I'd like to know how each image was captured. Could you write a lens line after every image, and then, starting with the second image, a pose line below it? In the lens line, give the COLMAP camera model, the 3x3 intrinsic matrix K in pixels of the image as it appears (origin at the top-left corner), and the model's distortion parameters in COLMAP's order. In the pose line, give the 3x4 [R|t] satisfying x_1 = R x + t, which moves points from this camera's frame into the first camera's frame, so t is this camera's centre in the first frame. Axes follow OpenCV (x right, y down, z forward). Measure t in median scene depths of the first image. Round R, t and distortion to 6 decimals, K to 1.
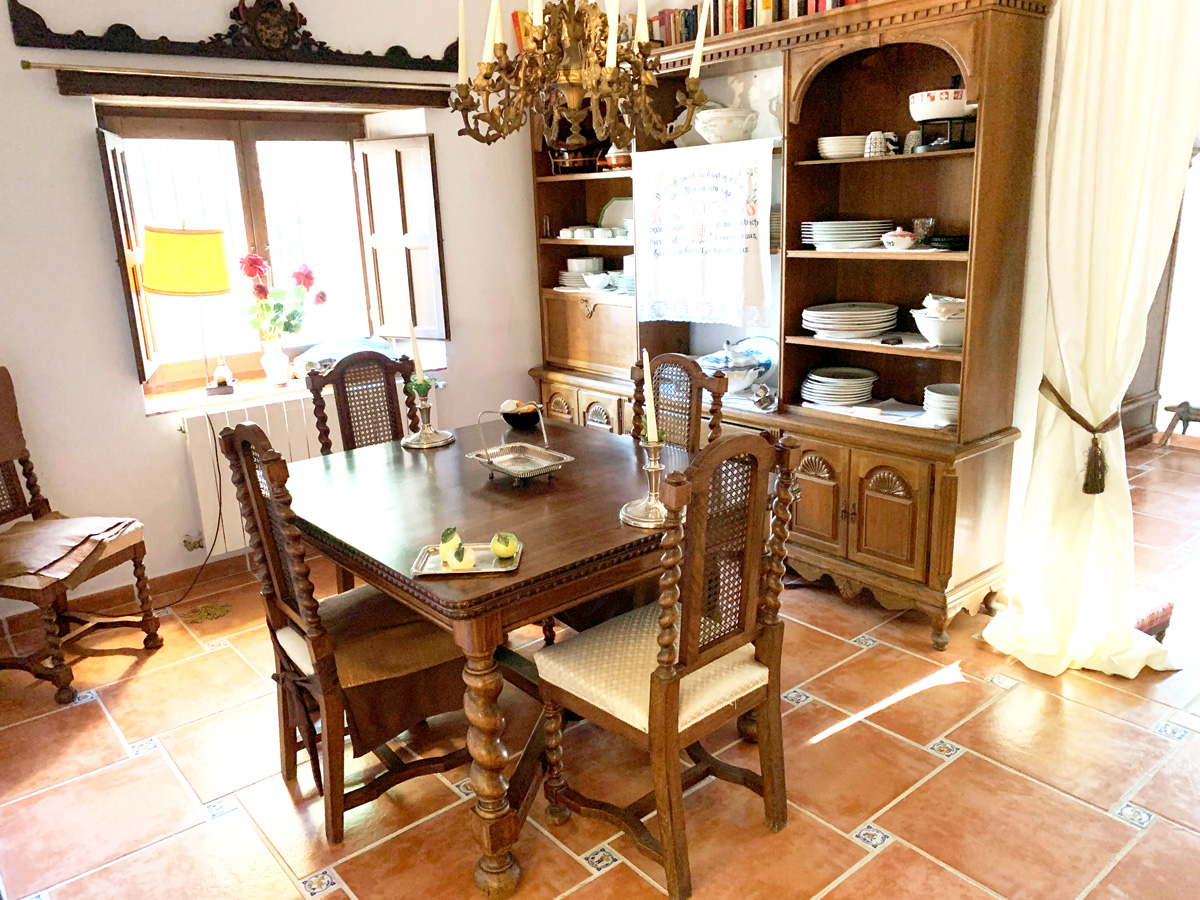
lens RADIAL K [[925.0, 0, 599.3], [0, 925.0, 449.8], [0, 0, 1]] dist [0.024311, -0.028015]
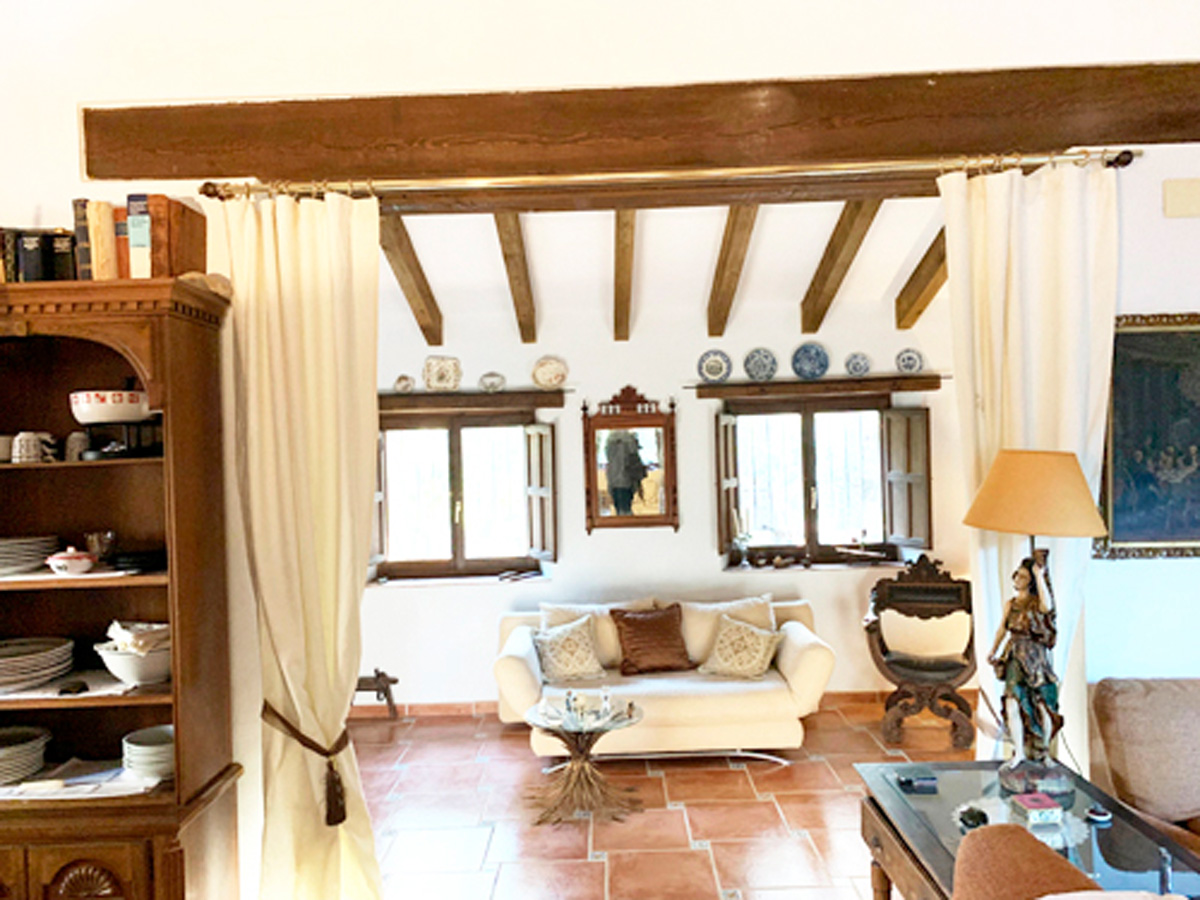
lens RADIAL K [[925.0, 0, 602.3], [0, 925.0, 453.1], [0, 0, 1]] dist [0.024311, -0.028015]
pose [[0.633057, 0.016941, 0.773920, -0.011454], [0.207456, 0.959477, -0.190700, -0.068612], [-0.745788, 0.281278, 0.603889, 0.145449]]
